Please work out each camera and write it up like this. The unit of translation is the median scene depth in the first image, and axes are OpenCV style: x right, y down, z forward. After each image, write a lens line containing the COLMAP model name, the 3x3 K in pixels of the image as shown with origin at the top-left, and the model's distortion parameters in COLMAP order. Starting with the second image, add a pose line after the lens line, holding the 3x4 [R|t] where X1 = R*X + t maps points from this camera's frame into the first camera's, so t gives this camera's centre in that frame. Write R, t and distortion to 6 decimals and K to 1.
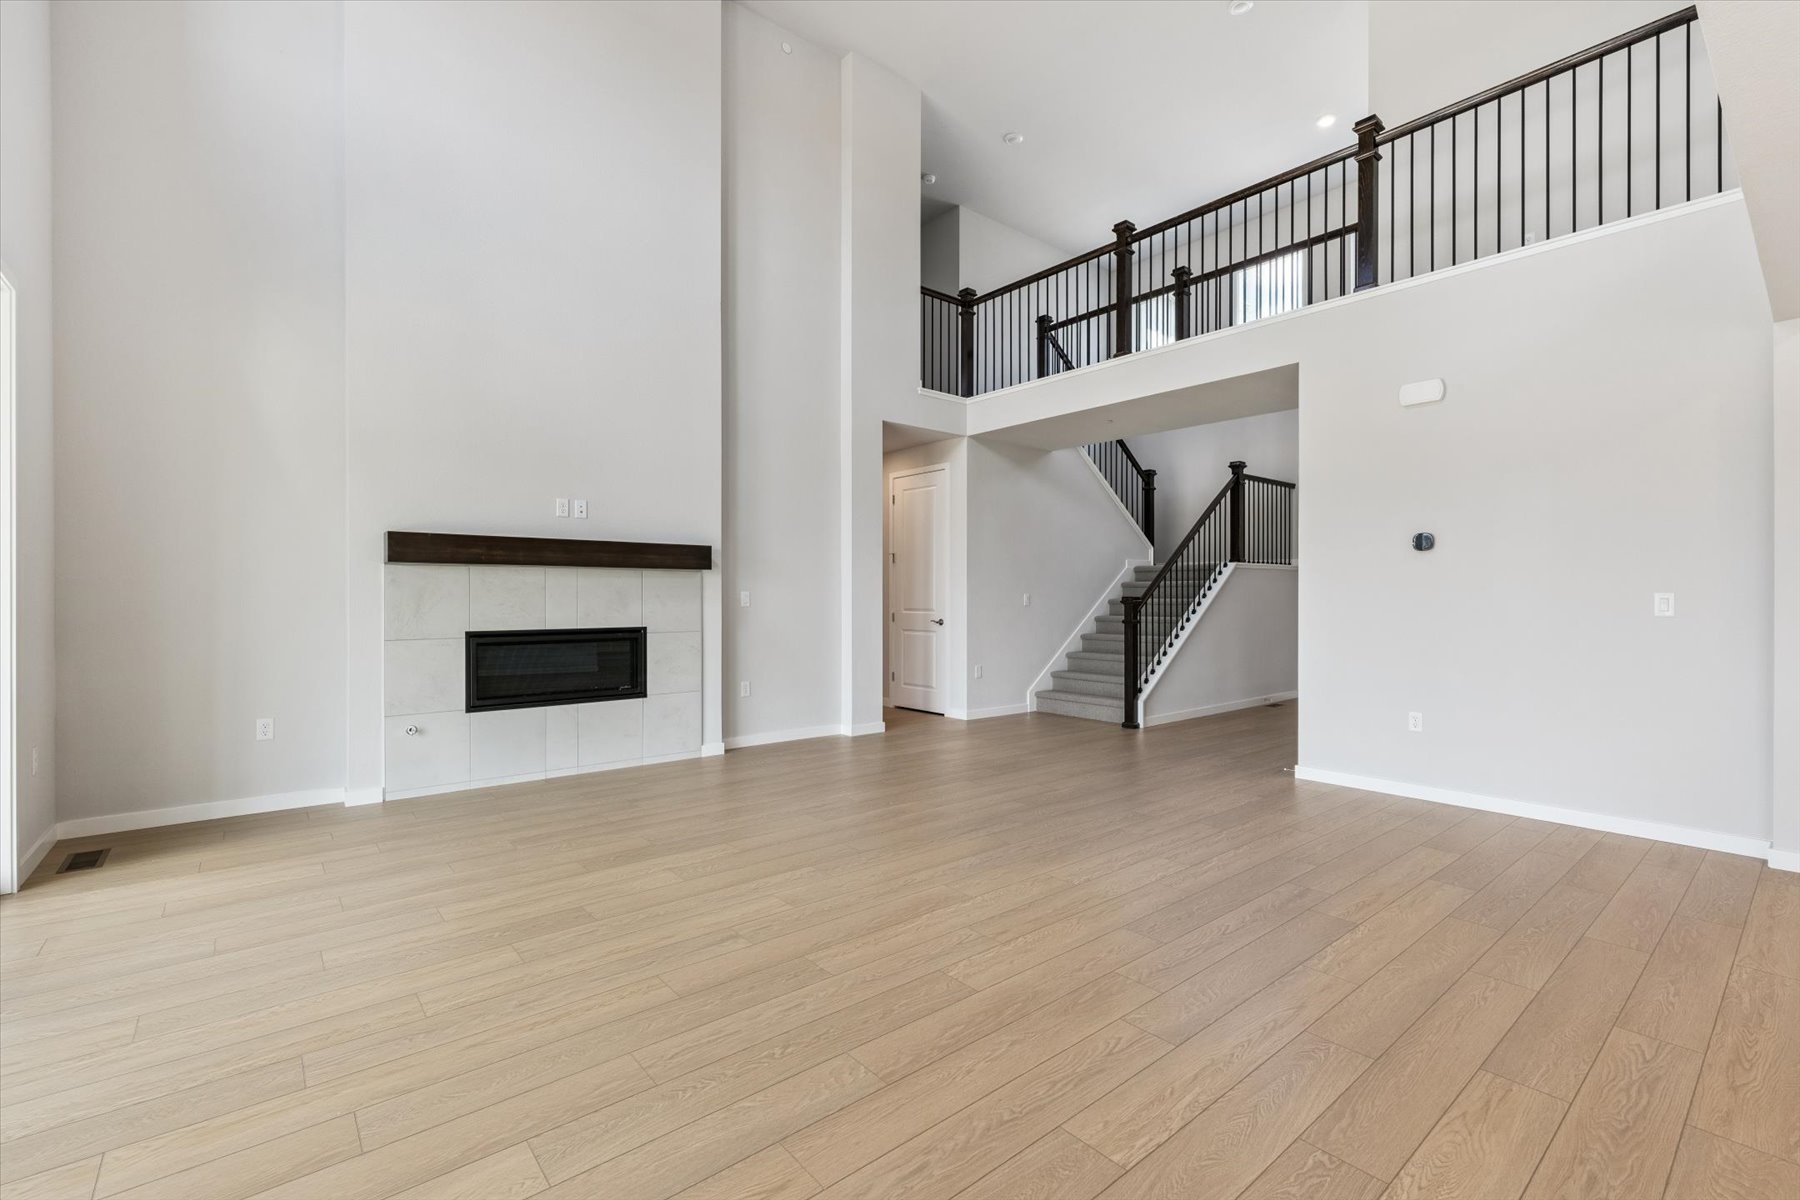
lens RADIAL K [[782.2, 0, 897.8], [0, 782.2, 597.3], [0, 0, 1]] dist [-0.005214, -0.000245]
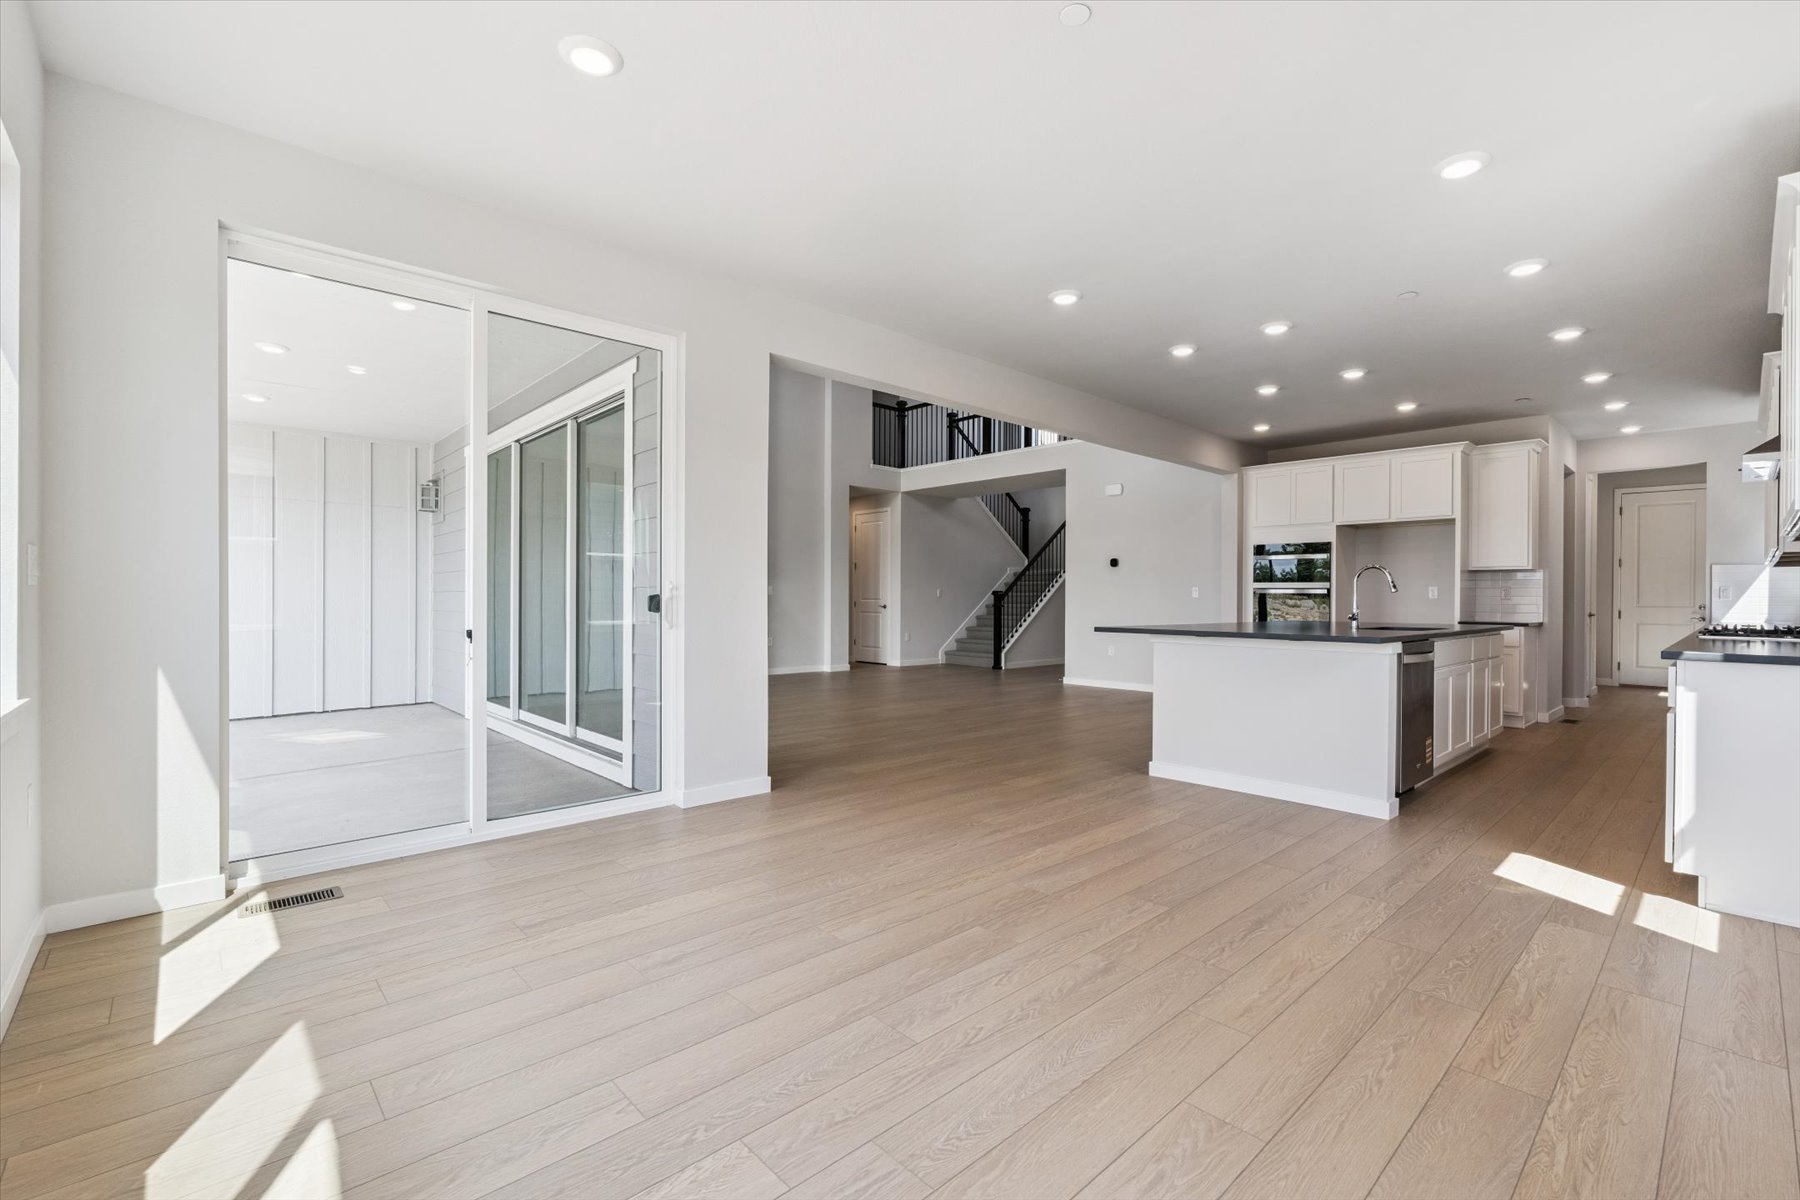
lens RADIAL K [[782.2, 0, 905.9], [0, 782.2, 597.1], [0, 0, 1]] dist [-0.005214, -0.000245]
pose [[0.998387, 0.003380, 0.056670, 0.007377], [-0.003251, 0.999992, -0.002376, 0.016853], [-0.056678, 0.002188, 0.998390, -0.657538]]
